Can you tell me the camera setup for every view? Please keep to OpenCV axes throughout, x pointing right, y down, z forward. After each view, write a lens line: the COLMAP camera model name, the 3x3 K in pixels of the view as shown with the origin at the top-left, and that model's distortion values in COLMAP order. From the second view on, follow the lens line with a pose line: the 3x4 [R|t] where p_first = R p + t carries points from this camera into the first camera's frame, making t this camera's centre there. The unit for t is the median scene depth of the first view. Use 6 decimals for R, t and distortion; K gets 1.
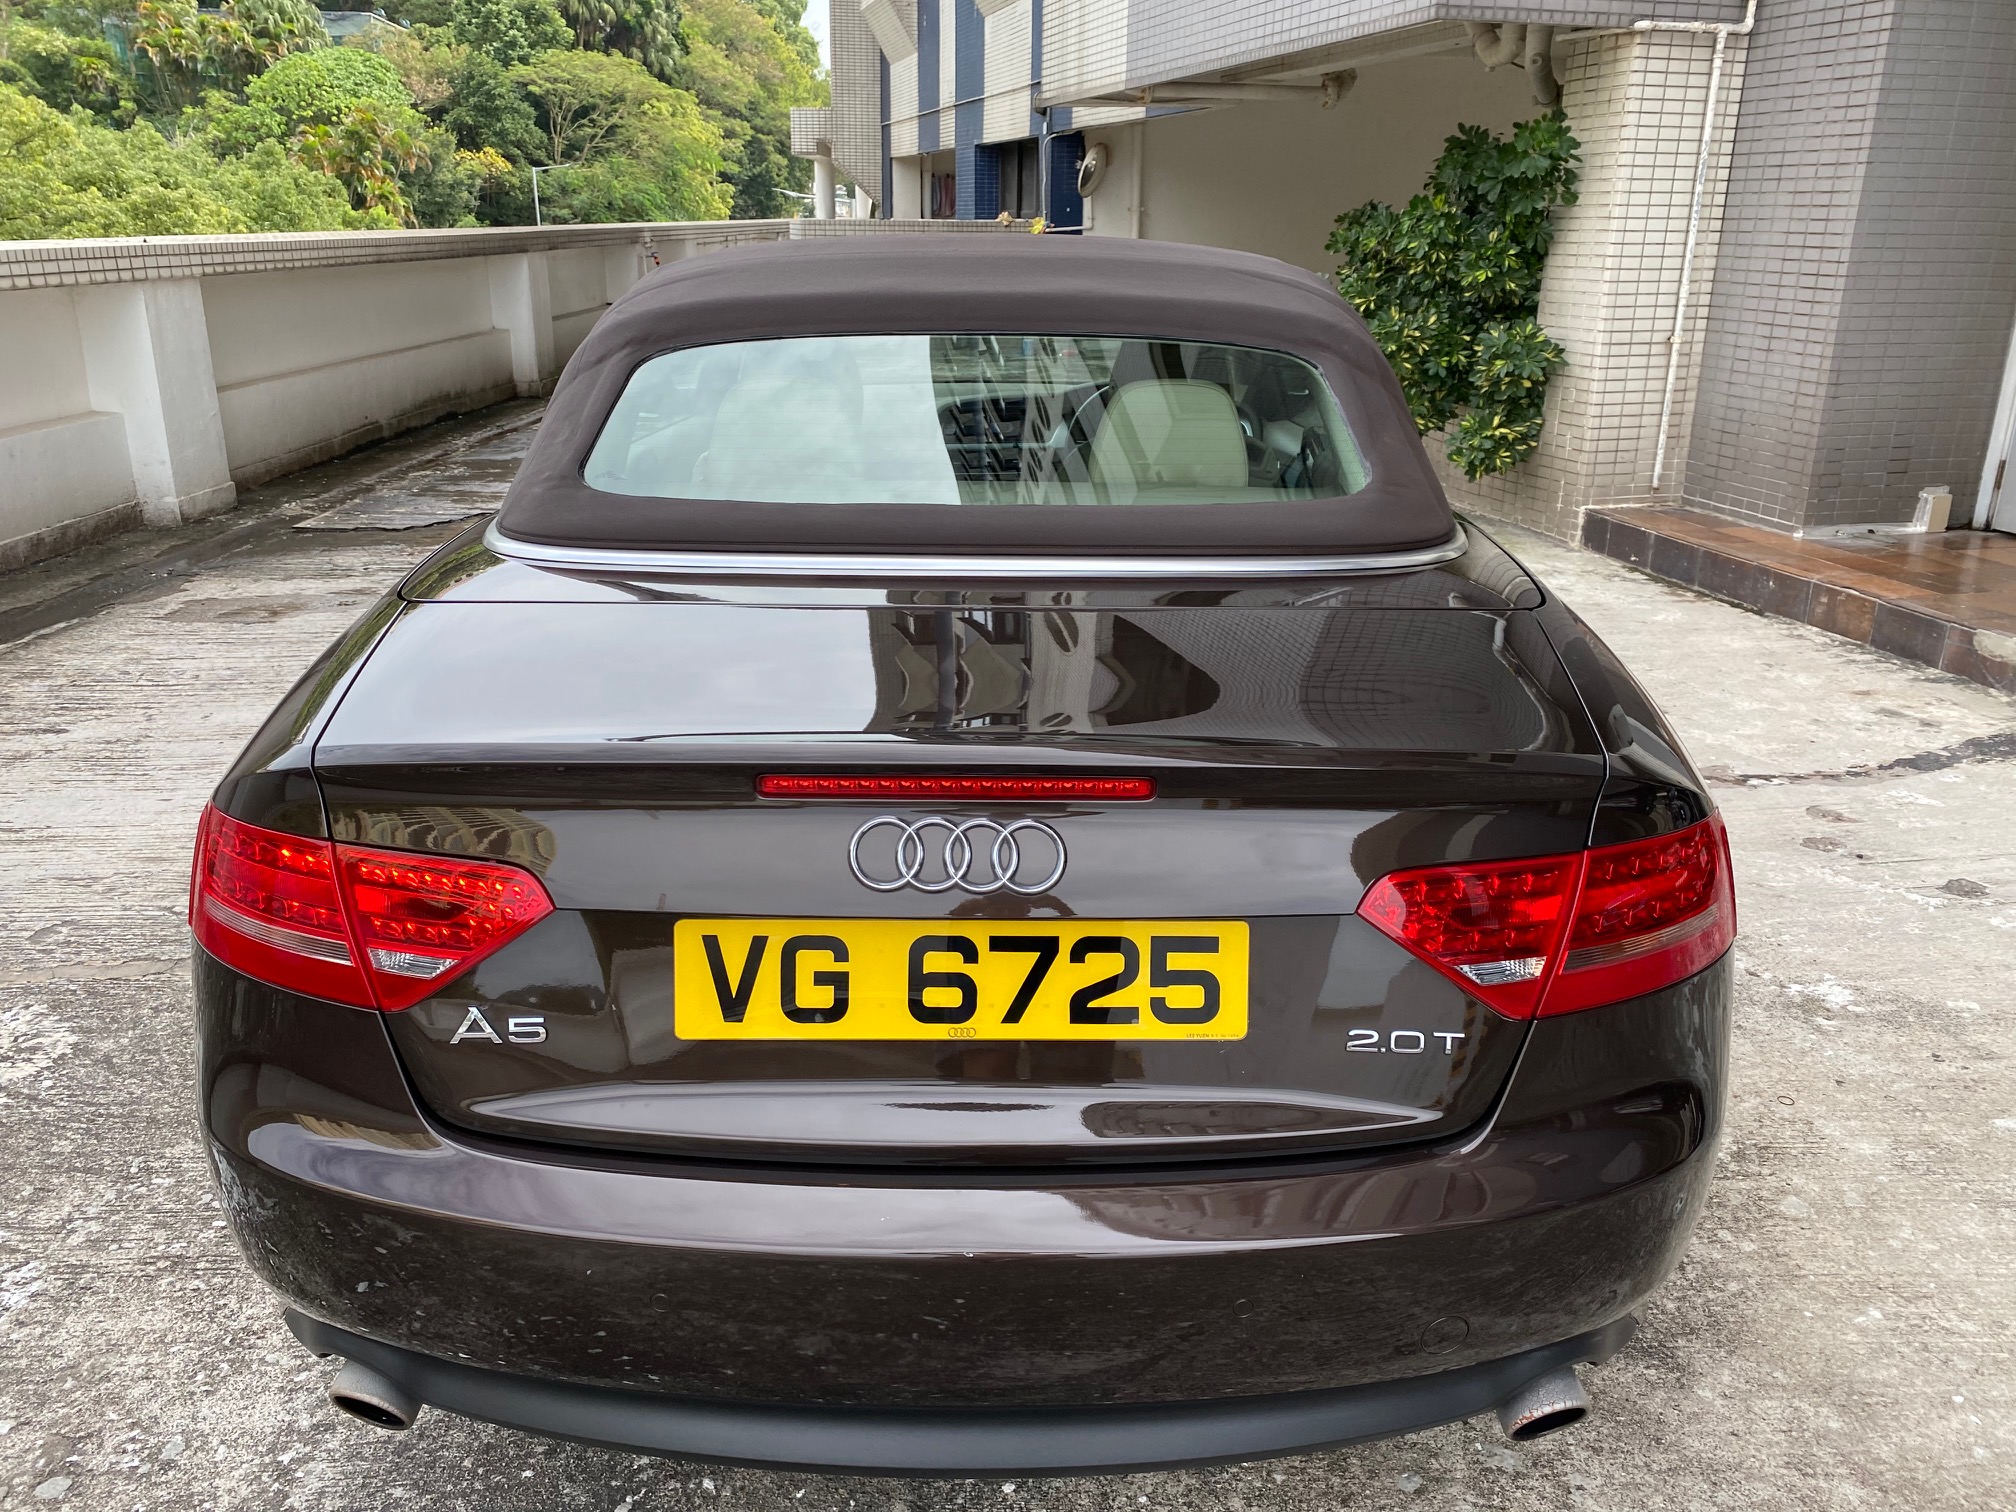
lens RADIAL K [[1585.8, 0, 1007.2], [0, 1585.8, 727.3], [0, 0, 1]] dist [0.005628, -0.003434]
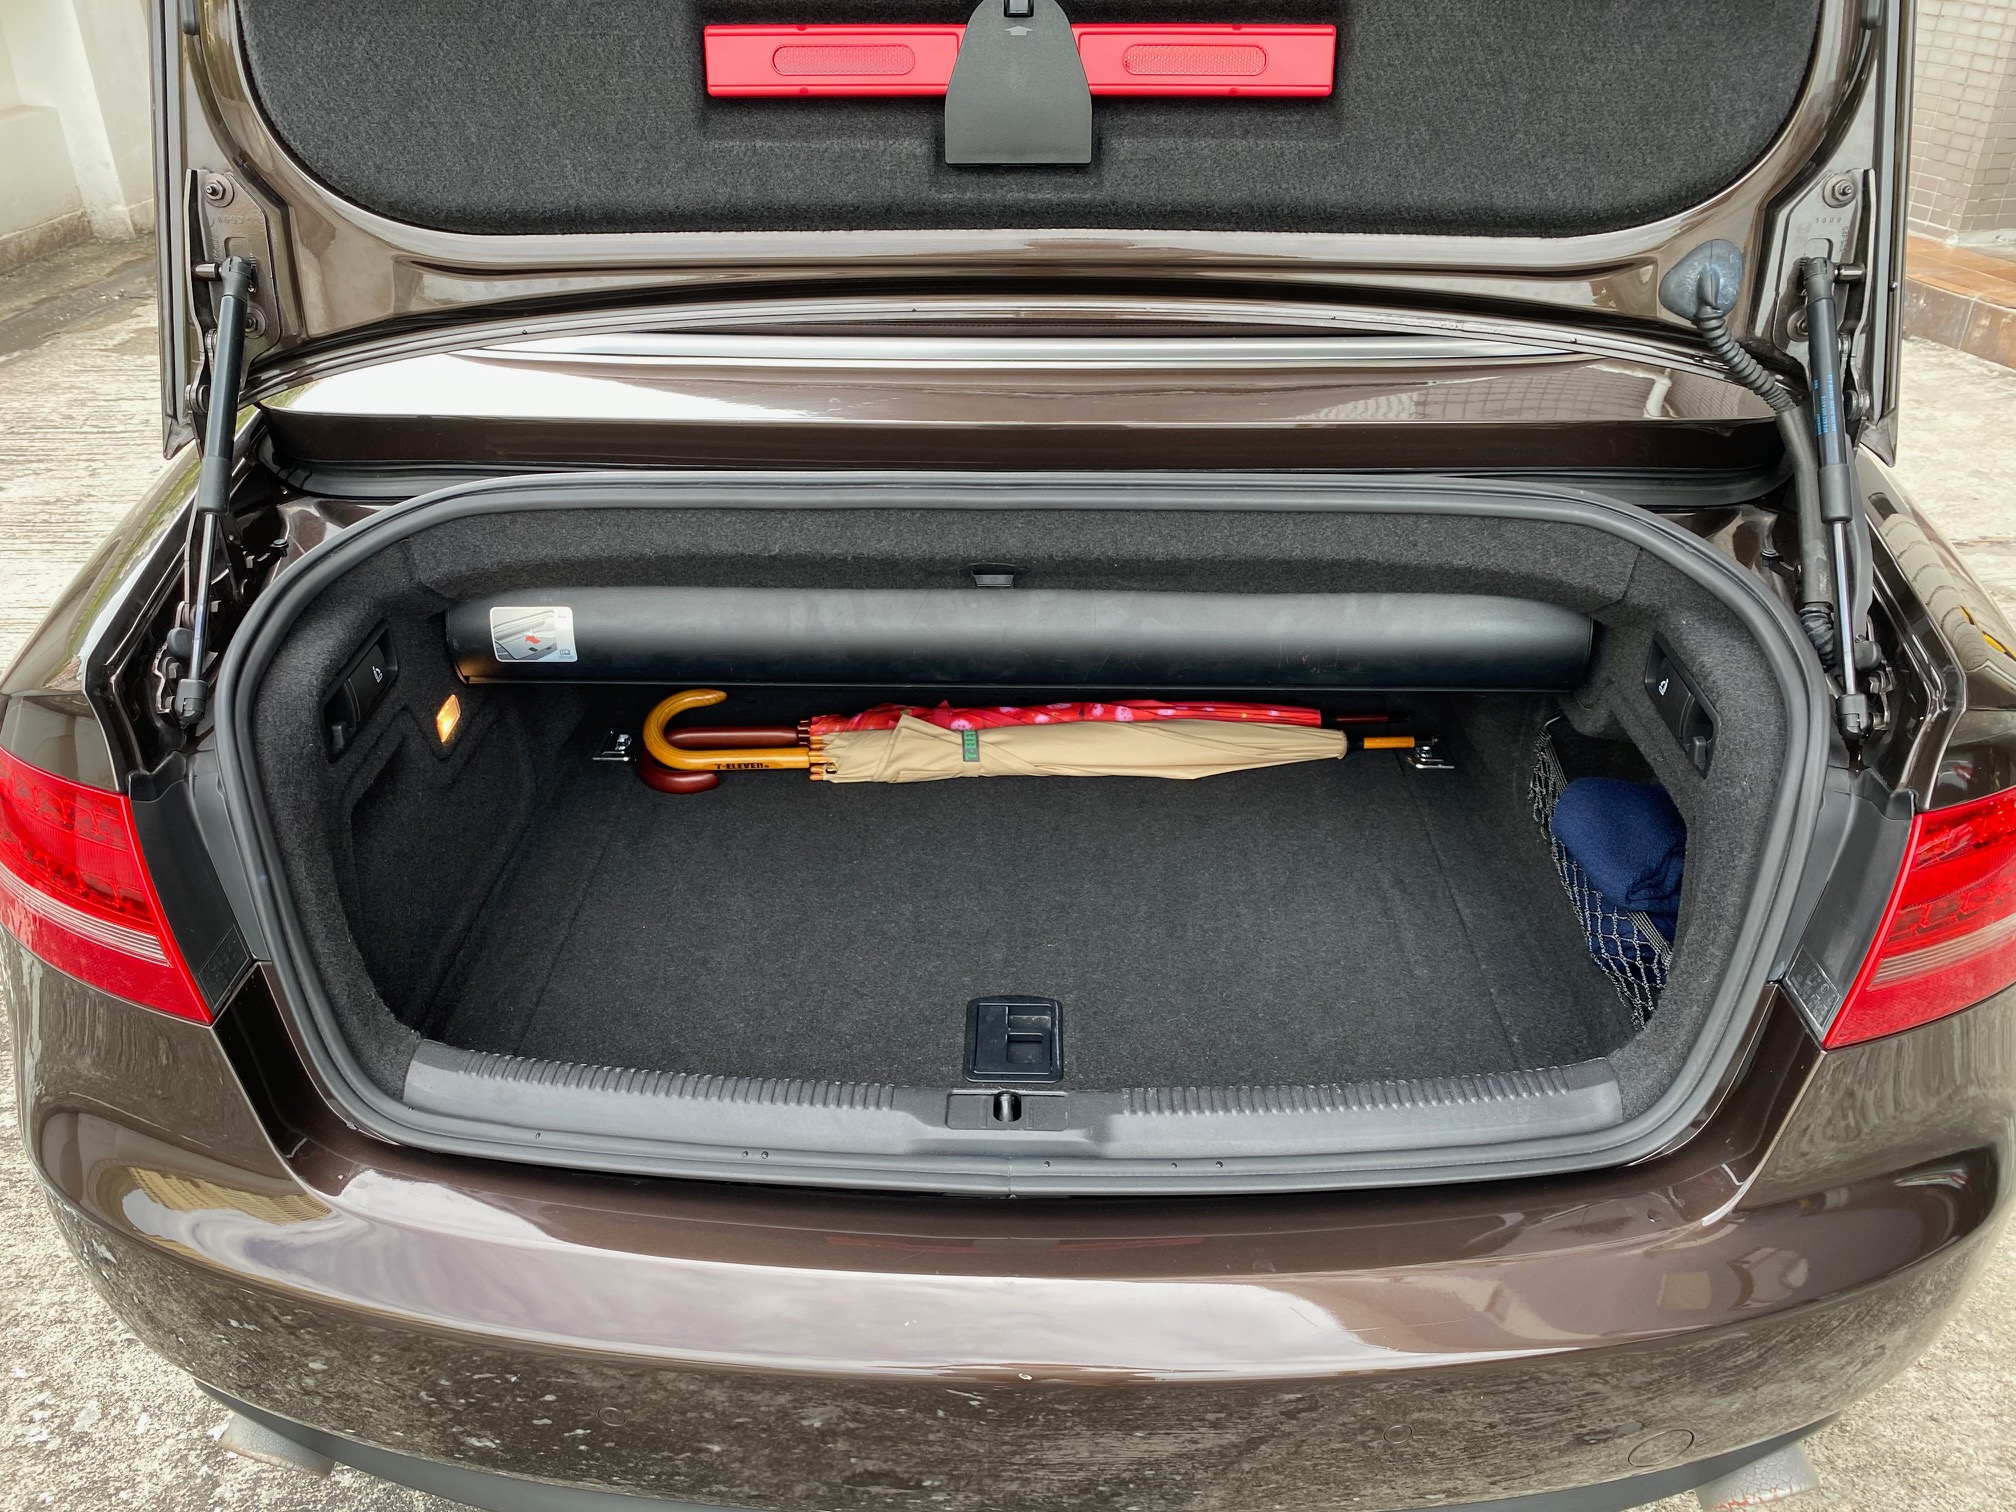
lens RADIAL K [[1585.8, 0, 1007.2], [0, 1585.8, 727.3], [0, 0, 1]] dist [0.005628, -0.003434]
pose [[0.999800, -0.001302, -0.019977, -0.005346], [0.004999, 0.982507, 0.186157, -0.032773], [0.019385, -0.186220, 0.982317, 0.112621]]
